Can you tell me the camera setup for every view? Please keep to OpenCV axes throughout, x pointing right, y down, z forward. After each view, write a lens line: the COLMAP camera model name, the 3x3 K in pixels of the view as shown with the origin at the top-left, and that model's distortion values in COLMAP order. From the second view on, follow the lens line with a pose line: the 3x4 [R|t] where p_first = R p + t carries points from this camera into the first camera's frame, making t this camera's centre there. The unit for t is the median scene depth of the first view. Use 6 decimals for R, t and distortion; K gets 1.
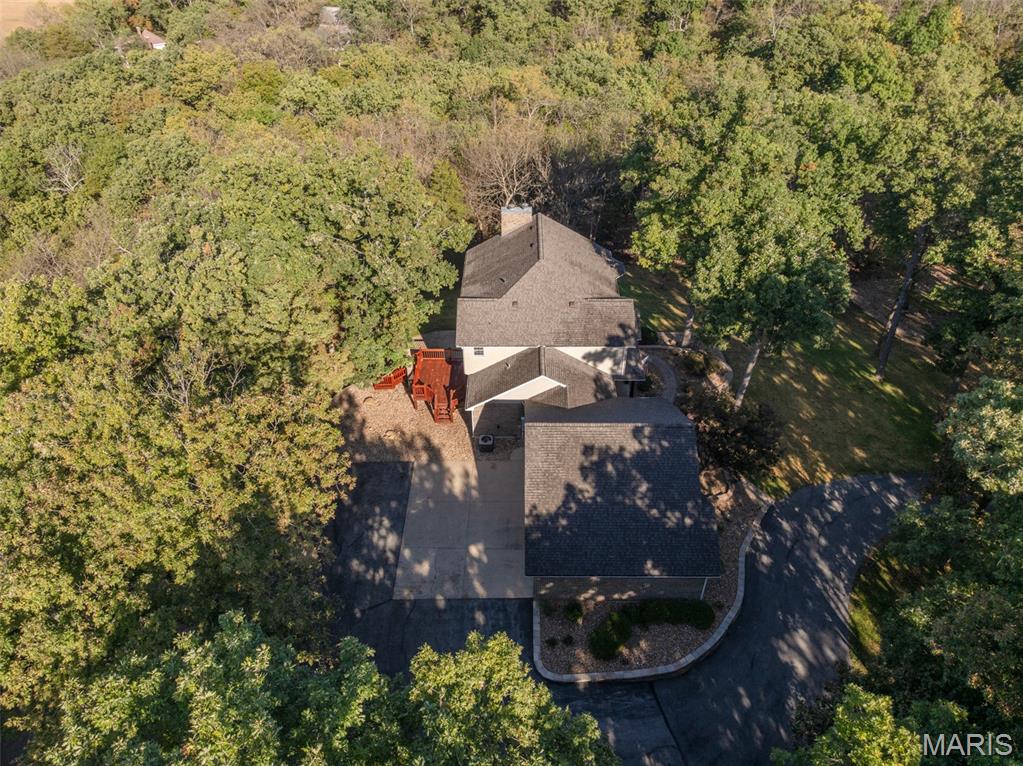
lens RADIAL K [[742.6, 0, 513.9], [0, 742.6, 379.5], [0, 0, 1]] dist [-0.034429, -0.000560]
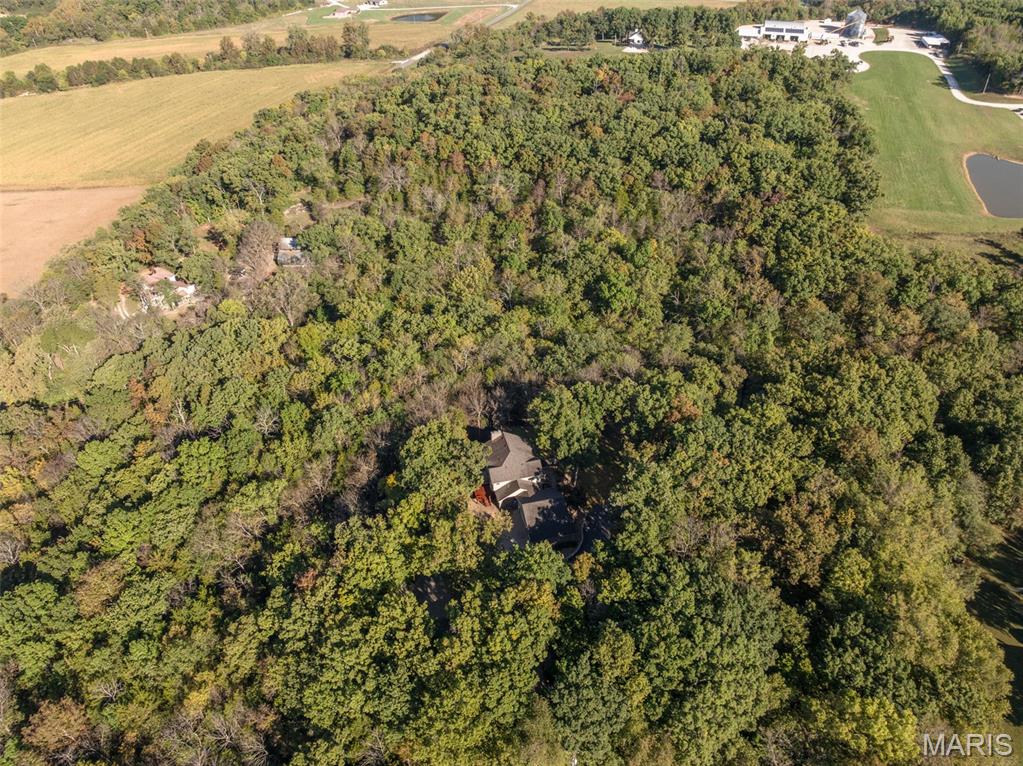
lens RADIAL K [[742.6, 0, 513.9], [0, 742.6, 379.5], [0, 0, 1]] dist [-0.034429, -0.000560]
pose [[0.967197, -0.149841, 0.205129, -0.592872], [0.158858, 0.986901, -0.028120, -0.395529], [-0.198229, 0.059784, 0.978331, -2.312399]]
